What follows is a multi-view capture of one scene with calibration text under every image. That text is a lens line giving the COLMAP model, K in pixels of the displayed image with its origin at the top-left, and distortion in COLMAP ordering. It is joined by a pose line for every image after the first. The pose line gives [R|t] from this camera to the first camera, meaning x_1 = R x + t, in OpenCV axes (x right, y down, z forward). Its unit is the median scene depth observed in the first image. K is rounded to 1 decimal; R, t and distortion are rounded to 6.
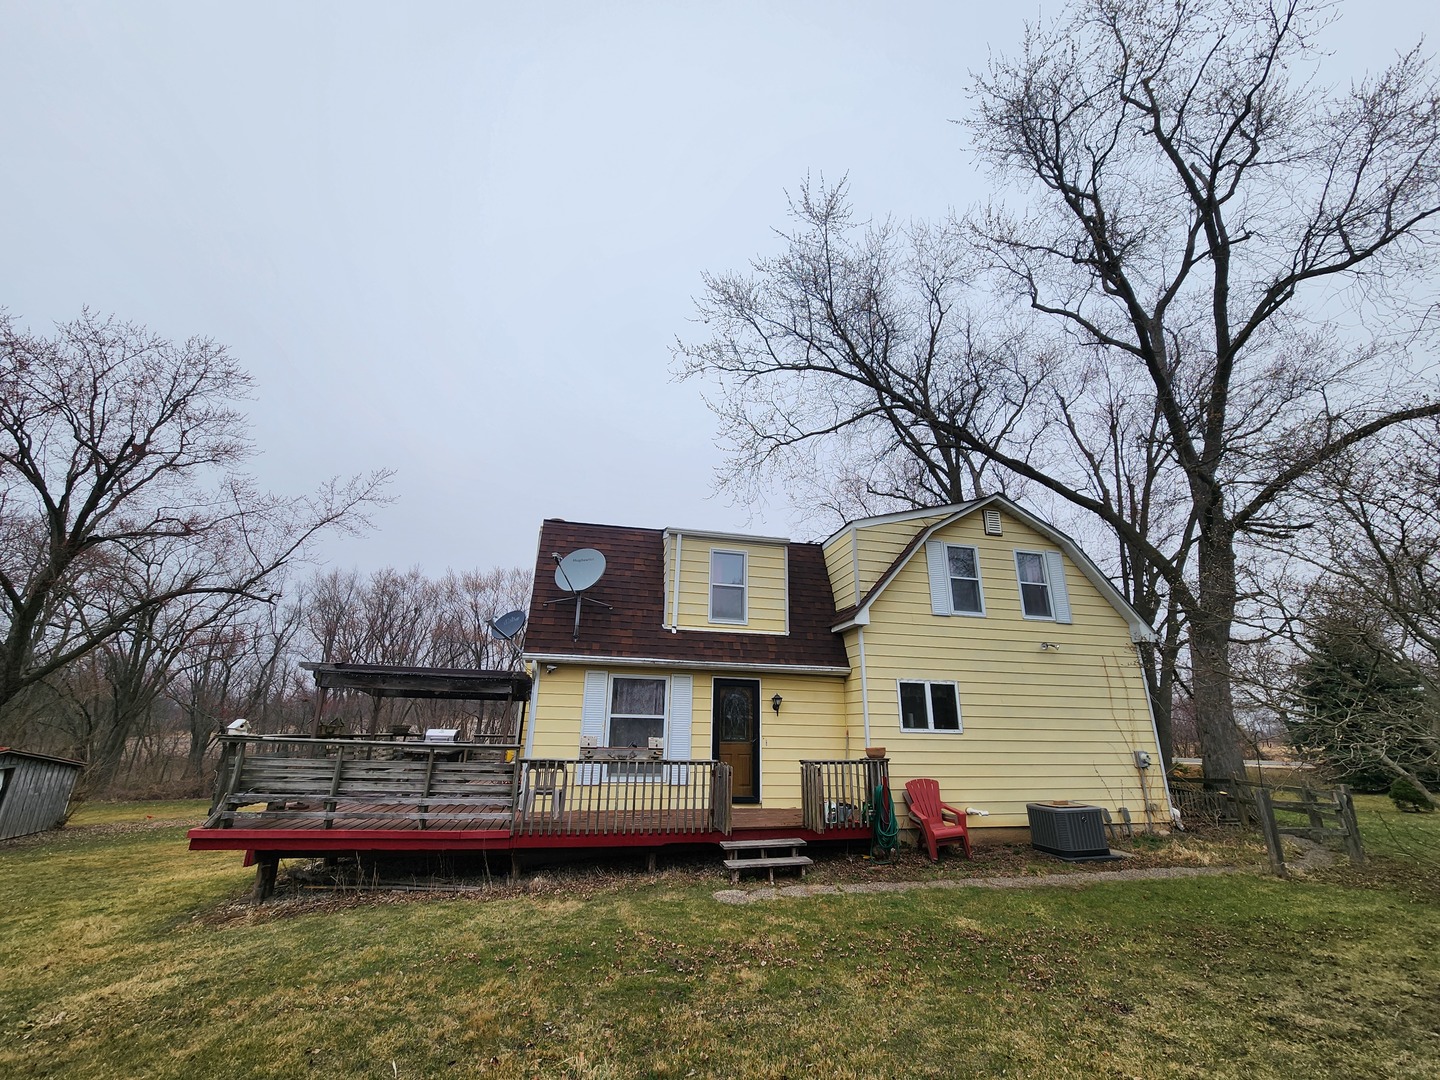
lens RADIAL K [[586.0, 0, 718.9], [0, 586.0, 546.2], [0, 0, 1]] dist [-0.000538, 0.000399]
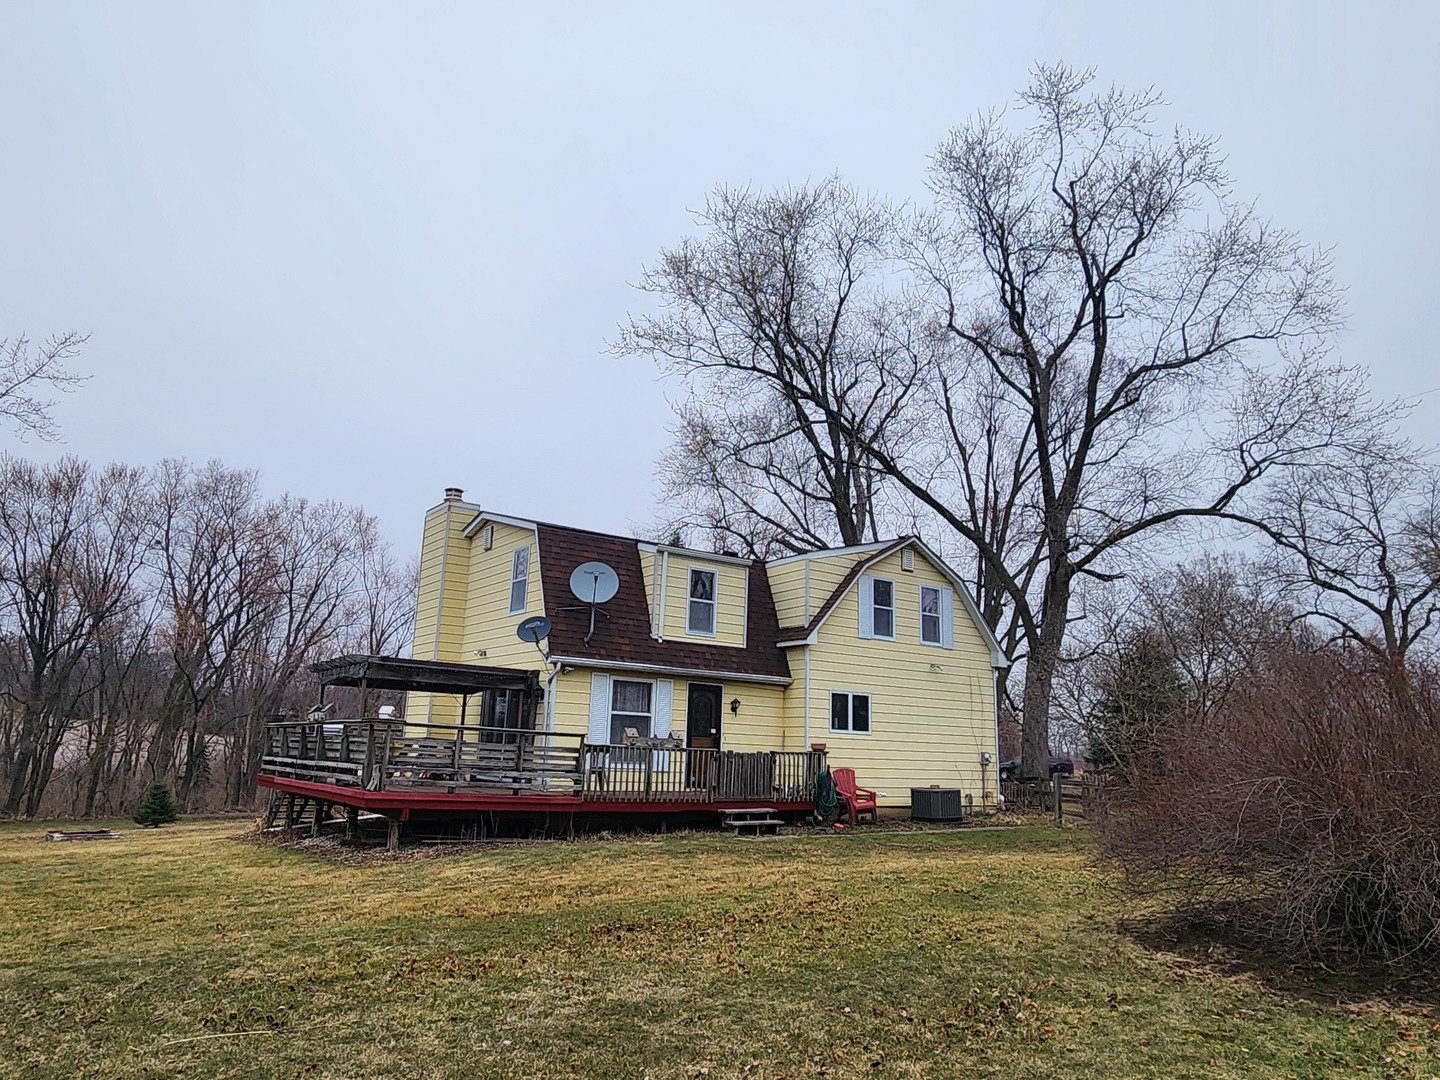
lens RADIAL K [[969.8, 0, 704.9], [0, 969.8, 539.8], [0, 0, 1]] dist [-0.007818, 0.000948]
pose [[0.930726, 0.093507, 0.353560, -0.645872], [-0.128282, 0.988807, 0.076183, -0.190855], [-0.342479, -0.116261, 0.932304, -0.711732]]
